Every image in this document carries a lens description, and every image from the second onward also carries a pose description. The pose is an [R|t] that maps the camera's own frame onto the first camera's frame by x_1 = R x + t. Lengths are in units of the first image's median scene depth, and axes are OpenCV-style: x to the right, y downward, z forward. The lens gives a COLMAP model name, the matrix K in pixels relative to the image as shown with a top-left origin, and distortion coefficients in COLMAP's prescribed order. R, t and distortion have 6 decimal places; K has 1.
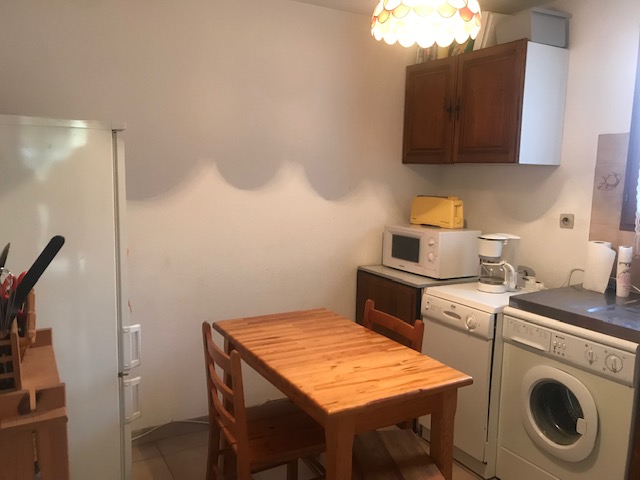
lens RADIAL K [[520.3, 0, 320.0], [0, 520.3, 240.0], [0, 0, 1]] dist [-0.001427, -0.000495]
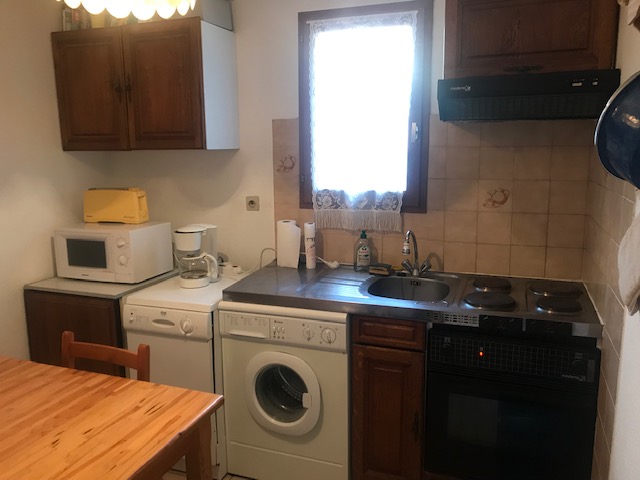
lens RADIAL K [[520.8, 0, 320.7], [0, 520.8, 227.7], [0, 0, 1]] dist [0.010435, -0.003868]
pose [[0.771610, -0.132363, 0.622172, -0.075739], [0.111194, 0.991118, 0.072952, -0.053958], [-0.626302, 0.012891, 0.779474, 0.124261]]
